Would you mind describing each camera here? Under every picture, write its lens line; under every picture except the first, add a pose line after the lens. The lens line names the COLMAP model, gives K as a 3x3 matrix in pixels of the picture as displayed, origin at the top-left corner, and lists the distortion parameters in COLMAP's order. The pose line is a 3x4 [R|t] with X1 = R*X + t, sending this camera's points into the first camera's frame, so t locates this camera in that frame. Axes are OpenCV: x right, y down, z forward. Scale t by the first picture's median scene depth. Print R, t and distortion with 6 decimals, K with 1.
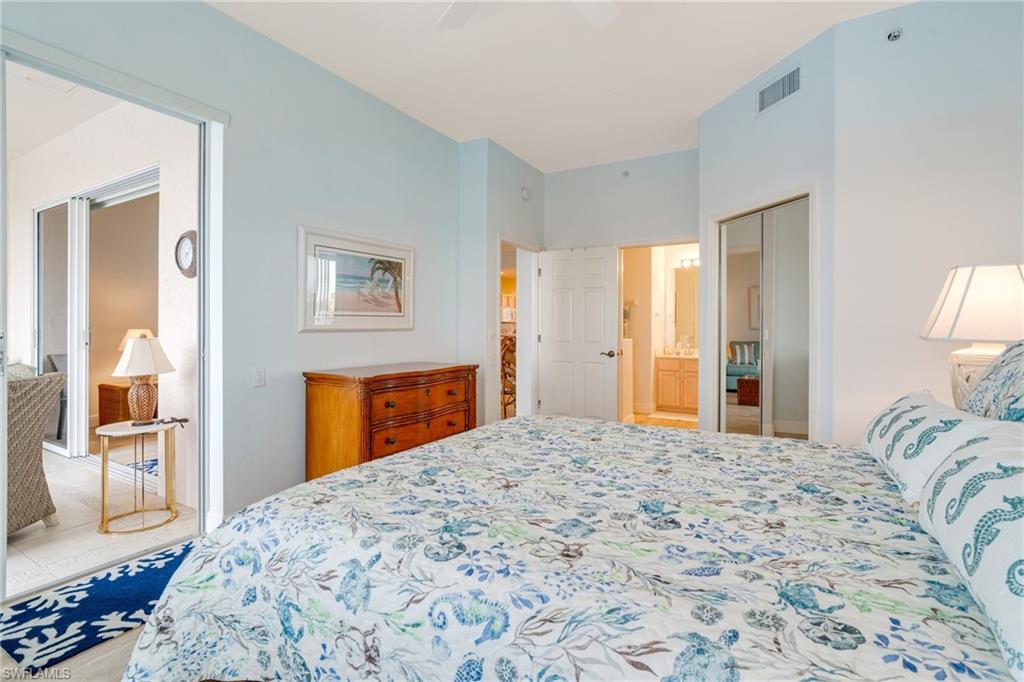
lens RADIAL K [[482.4, 0, 509.2], [0, 482.4, 336.2], [0, 0, 1]] dist [0.000040, -0.000594]
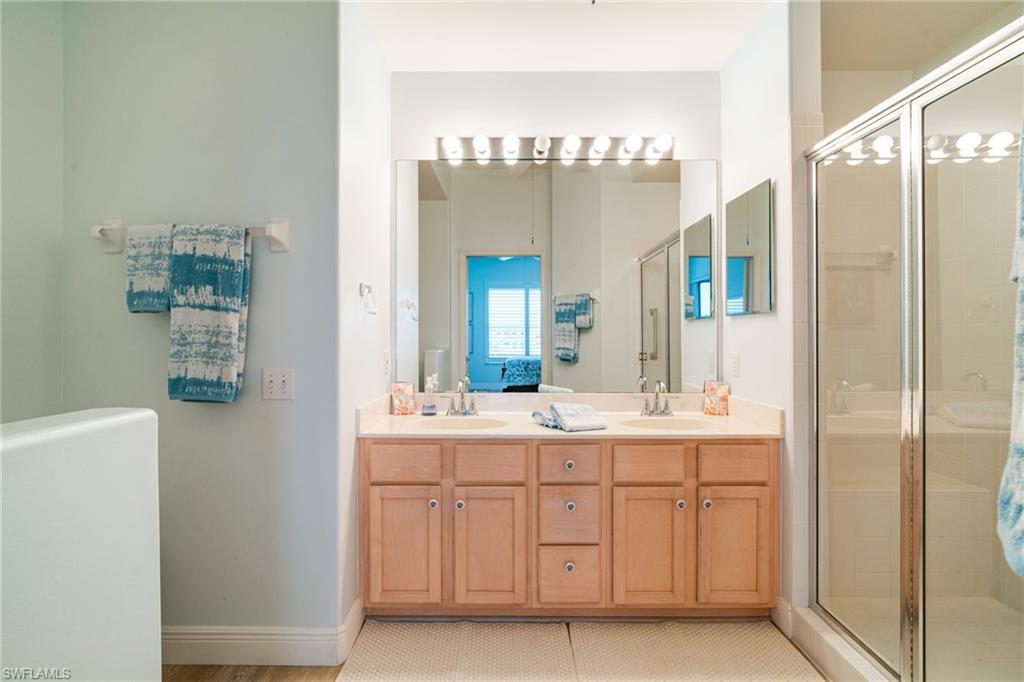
lens RADIAL K [[482.4, 0, 510.0], [0, 482.4, 338.0], [0, 0, 1]] dist [0.000040, -0.000594]
pose [[0.855004, -0.003437, 0.518609, 0.233130], [0.003581, 0.999993, 0.000723, -0.015971], [-0.518608, 0.001239, 0.855011, 0.713960]]
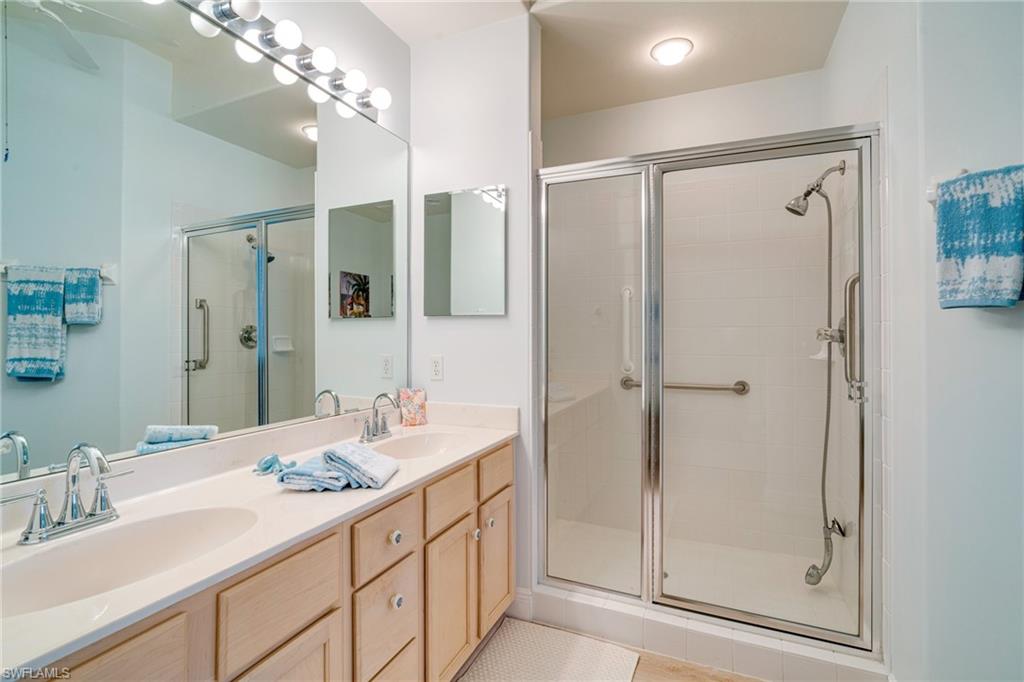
lens RADIAL K [[482.4, 0, 508.7], [0, 482.4, 338.1], [0, 0, 1]] dist [0.000040, -0.000594]
pose [[-0.115200, -0.006191, 0.993323, 0.222251], [0.004014, 0.999970, 0.006698, -0.018358], [-0.993334, 0.004759, -0.115172, 0.905806]]
